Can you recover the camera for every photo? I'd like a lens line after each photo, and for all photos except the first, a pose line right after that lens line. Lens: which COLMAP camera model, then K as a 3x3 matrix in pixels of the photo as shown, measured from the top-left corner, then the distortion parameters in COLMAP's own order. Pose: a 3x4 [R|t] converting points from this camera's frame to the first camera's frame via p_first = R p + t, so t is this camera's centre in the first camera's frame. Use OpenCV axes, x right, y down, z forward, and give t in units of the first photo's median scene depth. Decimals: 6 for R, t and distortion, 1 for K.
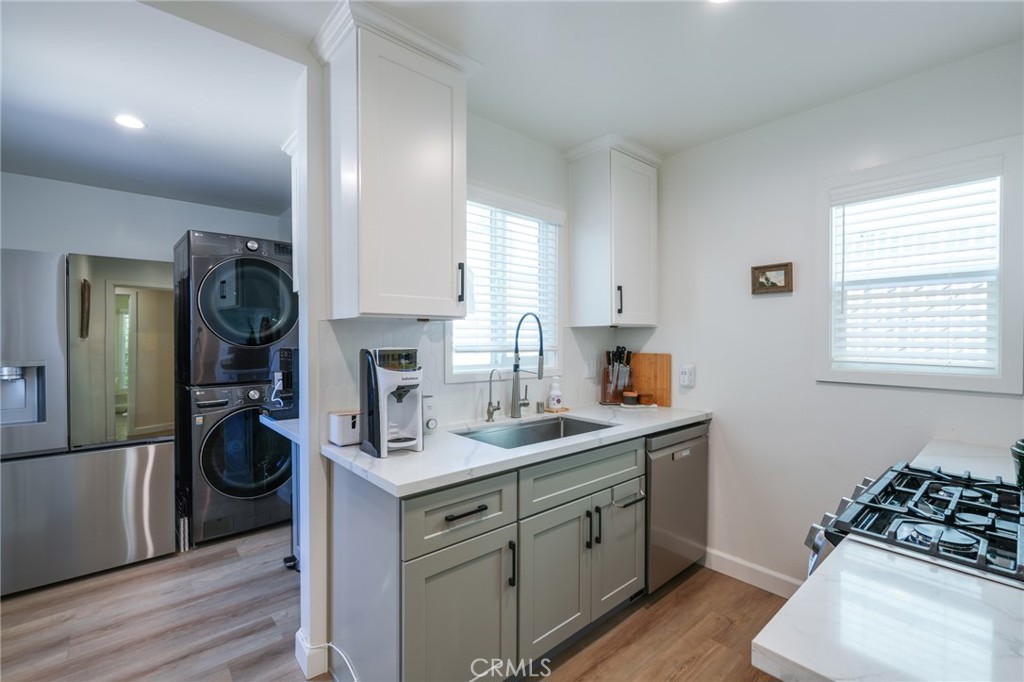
lens RADIAL K [[446.2, 0, 513.8], [0, 446.2, 343.0], [0, 0, 1]] dist [-0.001981, -0.000099]
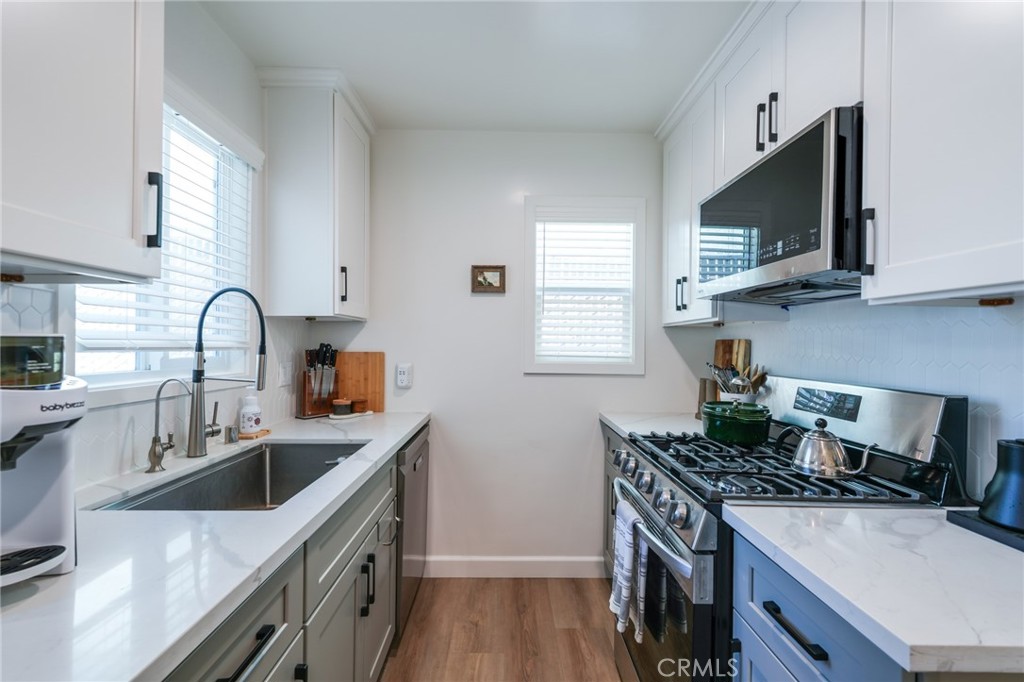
lens RADIAL K [[446.2, 0, 511.9], [0, 446.2, 343.1], [0, 0, 1]] dist [-0.001981, -0.000099]
pose [[0.646528, 0.005780, 0.762868, -0.185508], [0.000432, 0.999968, -0.007942, 0.016029], [-0.762890, 0.005464, 0.646505, 0.270457]]
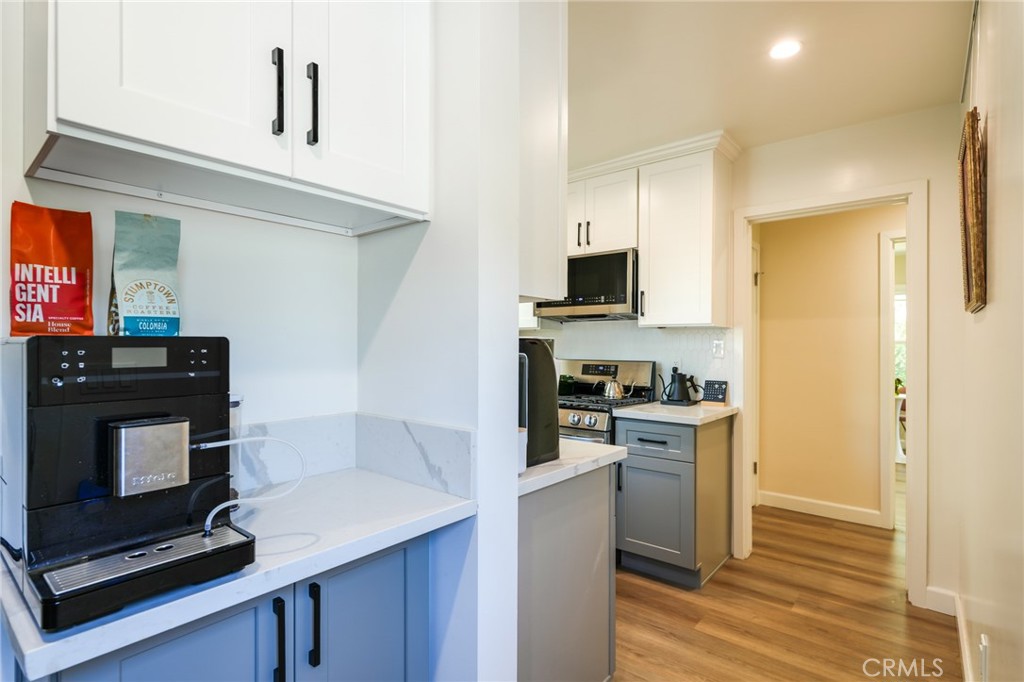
lens RADIAL K [[500.6, 0, 511.3], [0, 500.6, 345.6], [0, 0, 1]] dist [0.000595, -0.000001]
pose [[-0.168837, 0.001633, 0.985643, -0.726710], [0.000098, 0.999999, -0.001640, 0.022373], [-0.985644, -0.000180, -0.168837, 0.736966]]
